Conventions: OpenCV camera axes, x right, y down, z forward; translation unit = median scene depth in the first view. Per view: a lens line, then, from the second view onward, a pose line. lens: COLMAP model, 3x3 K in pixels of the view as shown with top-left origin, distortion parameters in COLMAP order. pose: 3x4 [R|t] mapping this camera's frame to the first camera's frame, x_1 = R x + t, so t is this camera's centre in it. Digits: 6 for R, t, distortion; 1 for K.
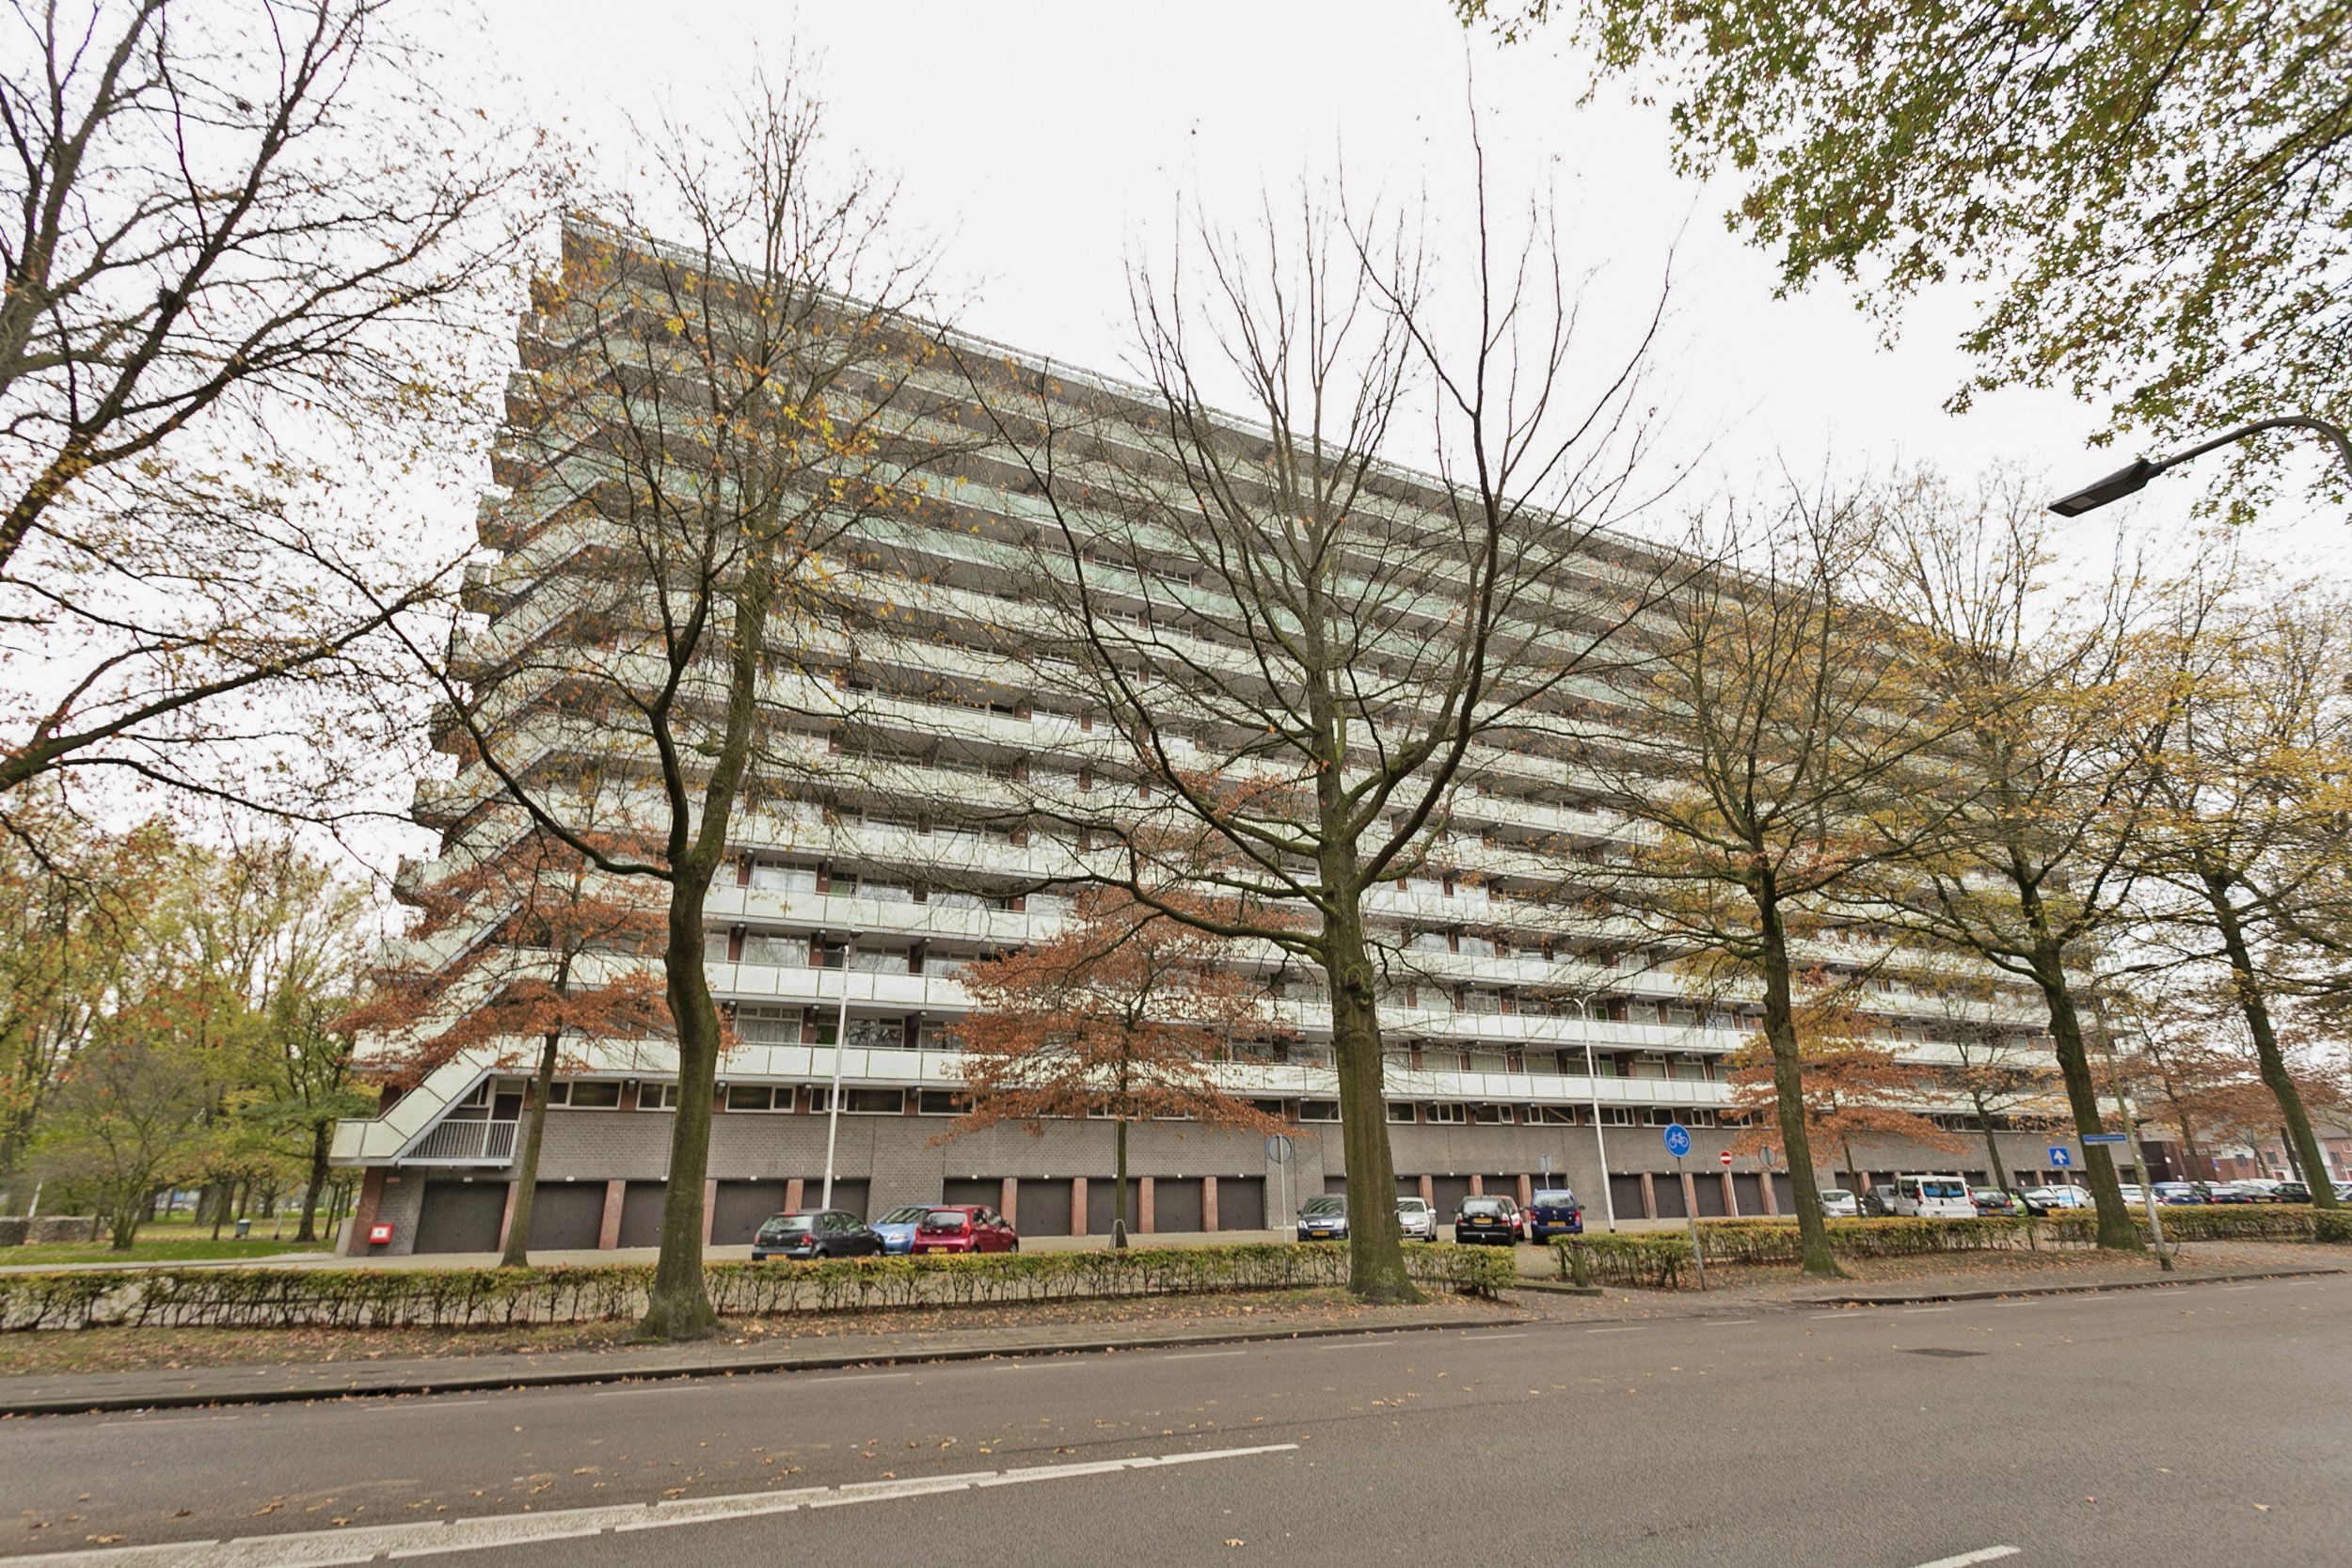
lens RADIAL K [[1096.9, 0, 1176.0], [0, 1096.9, 784.0], [0, 0, 1]] dist [0.000569, -0.000177]
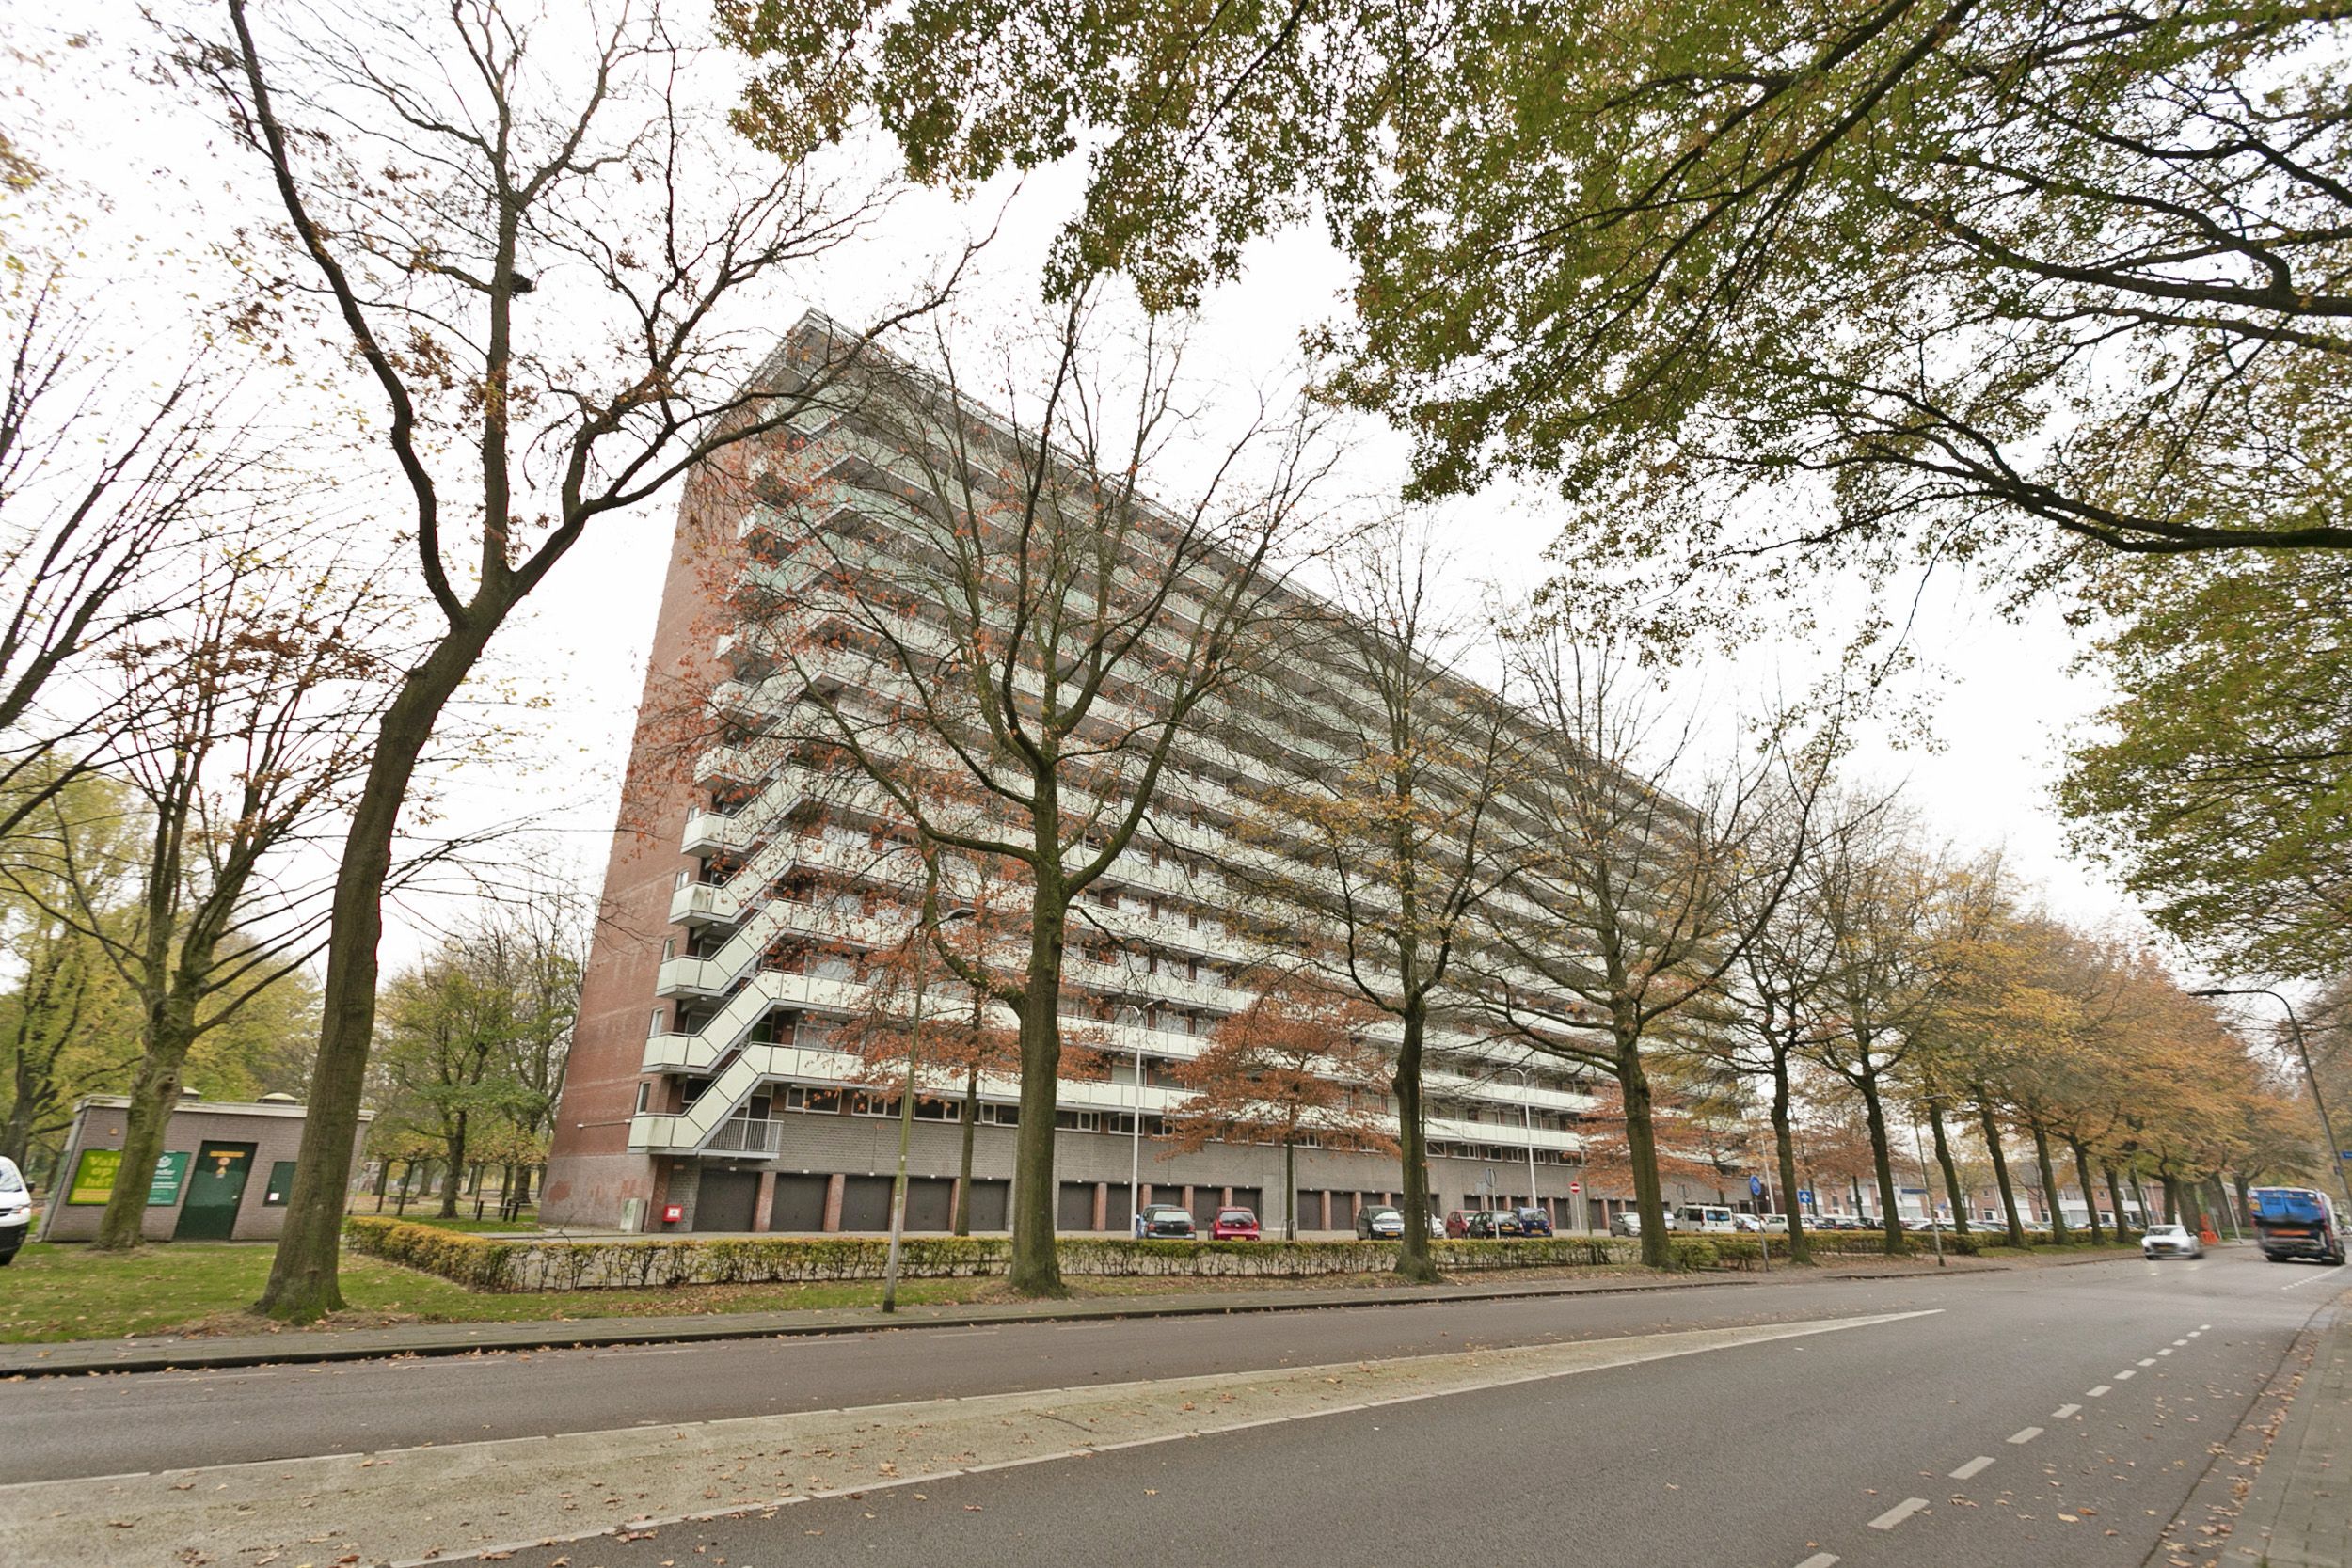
lens RADIAL K [[1096.9, 0, 1176.0], [0, 1096.9, 784.0], [0, 0, 1]] dist [0.000569, -0.000177]
pose [[0.949845, 0.140102, 0.279581, -0.534810], [-0.139283, 0.989988, -0.022899, -0.079097], [-0.279990, -0.017190, 0.959849, -0.230013]]
